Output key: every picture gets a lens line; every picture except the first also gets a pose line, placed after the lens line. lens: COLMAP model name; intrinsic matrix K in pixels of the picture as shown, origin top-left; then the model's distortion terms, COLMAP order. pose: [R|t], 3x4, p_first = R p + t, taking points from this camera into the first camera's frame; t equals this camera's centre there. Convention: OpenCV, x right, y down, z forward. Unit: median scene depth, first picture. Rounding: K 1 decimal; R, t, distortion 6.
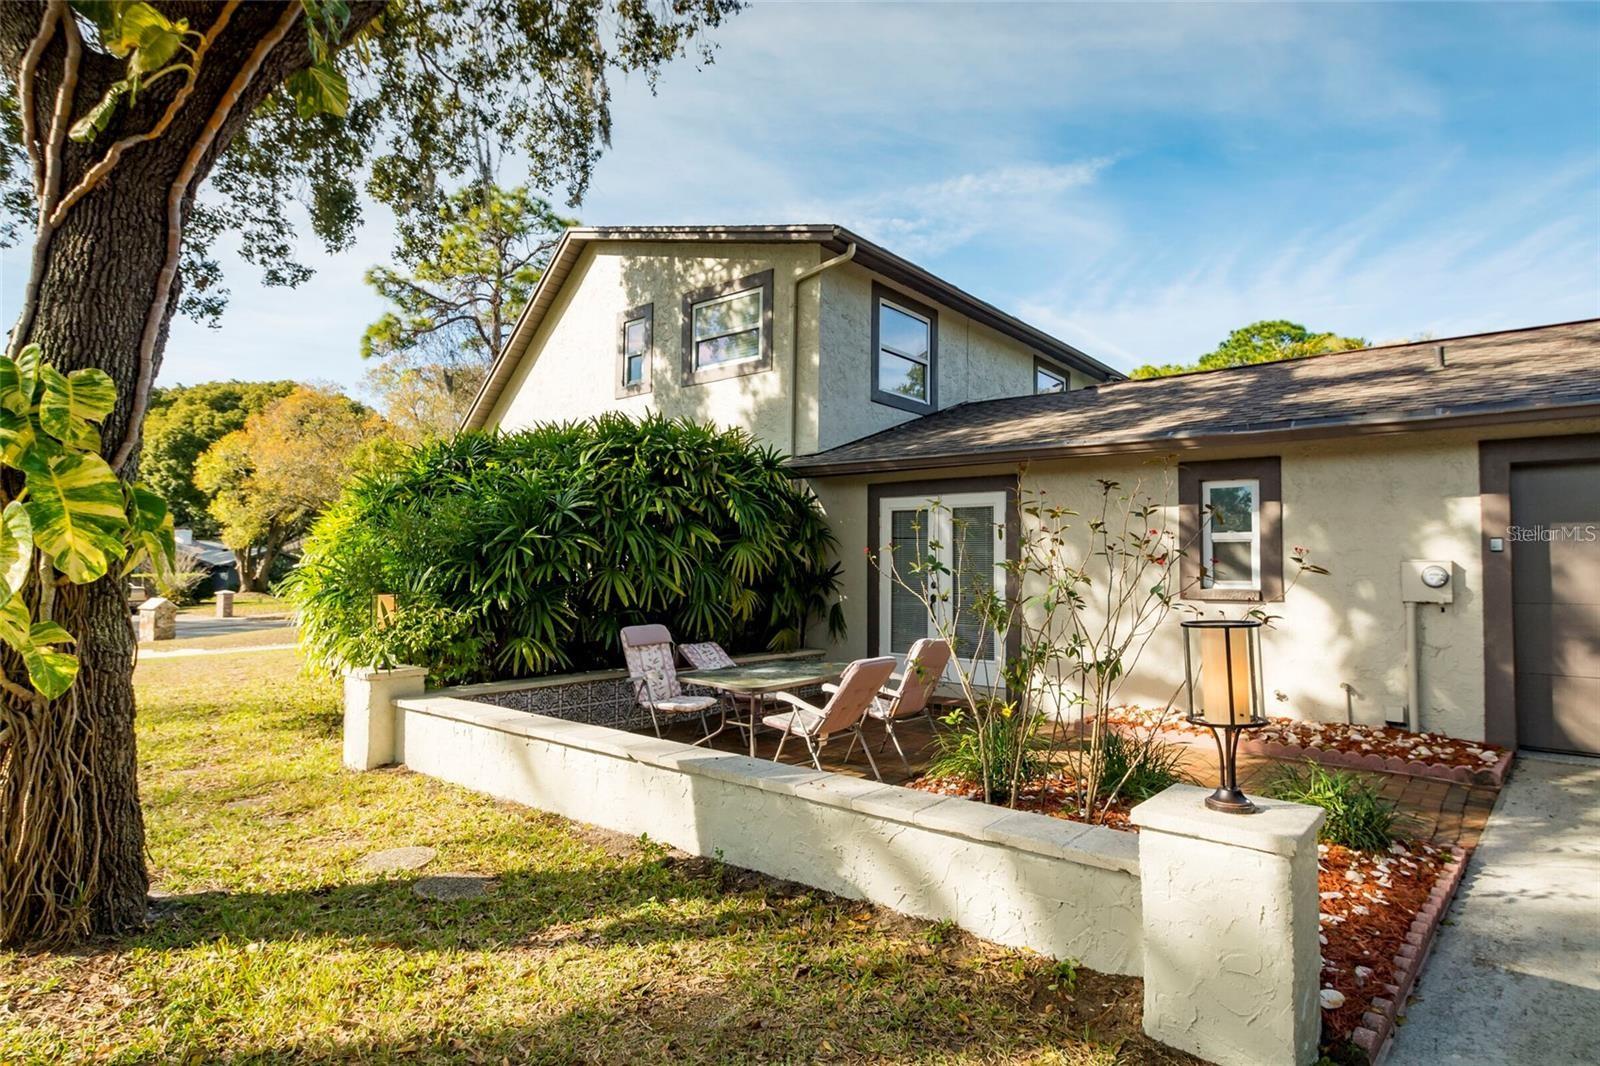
lens RADIAL K [[834.8, 0, 810.9], [0, 834.8, 528.6], [0, 0, 1]] dist [0.010051, -0.002228]
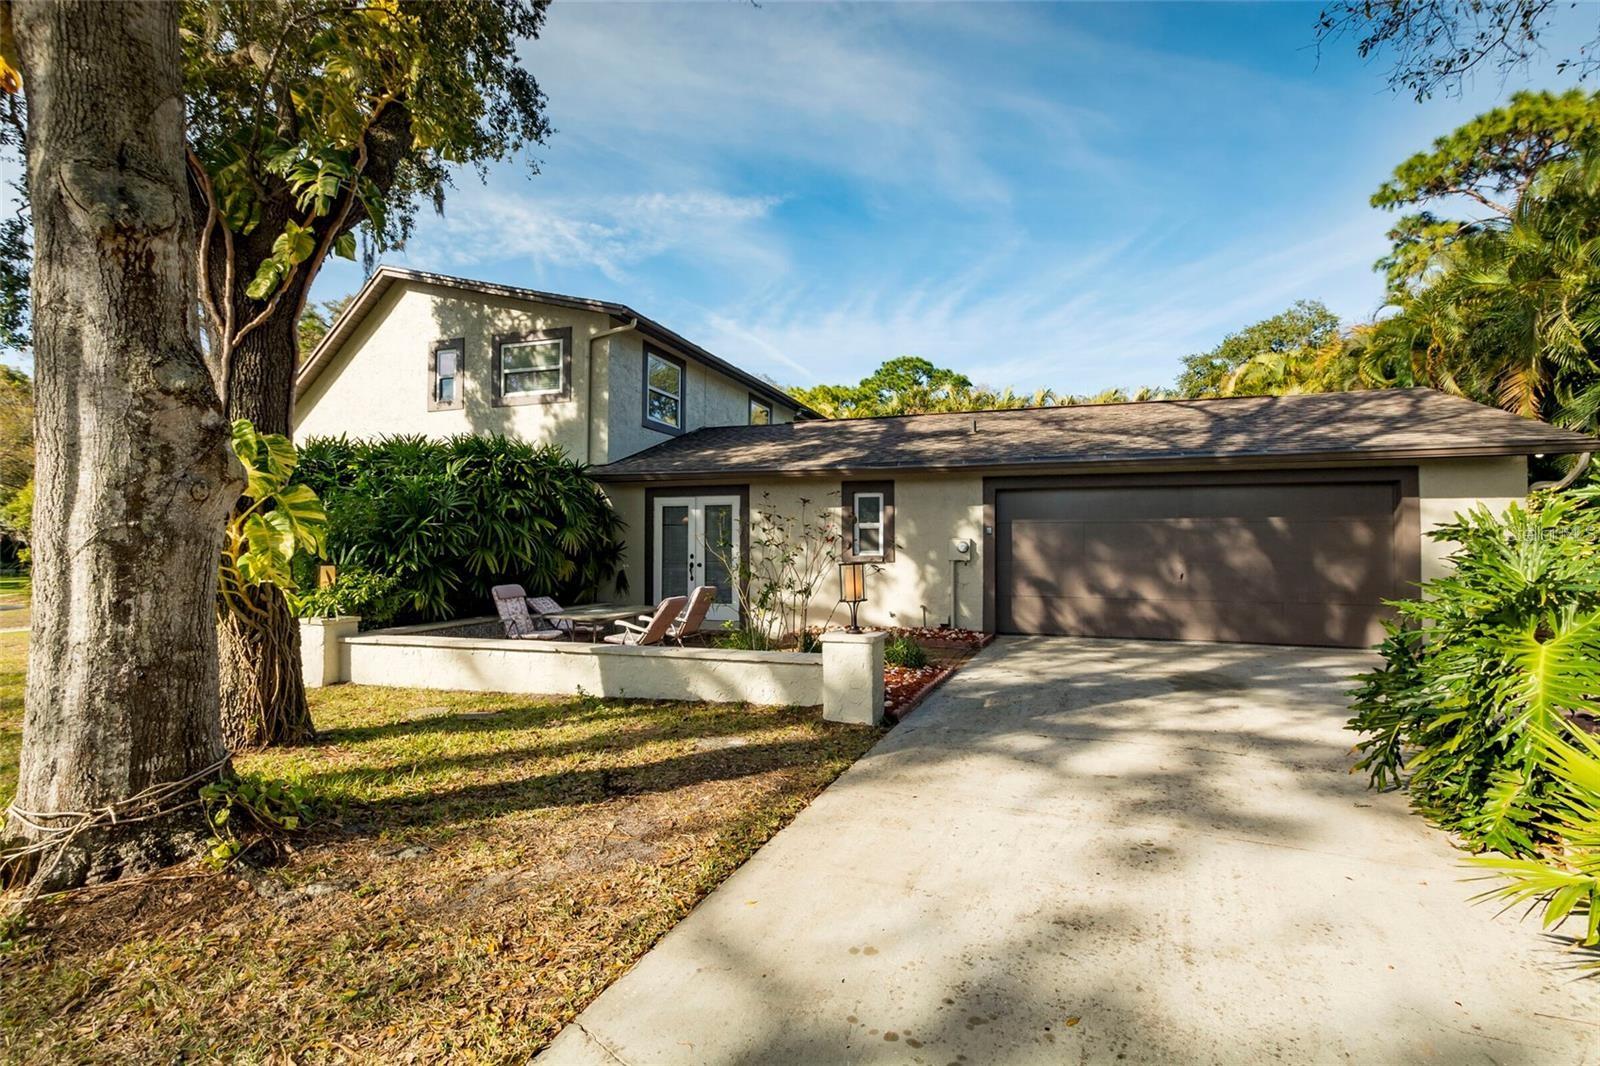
lens RADIAL K [[755.4, 0, 804.7], [0, 755.4, 521.9], [0, 0, 1]] dist [0.018830, -0.010878]
pose [[0.935713, 0.004195, 0.352738, -0.173288], [-0.009534, 0.999865, 0.013400, -0.017102], [-0.352634, -0.015902, 0.935626, -0.414239]]
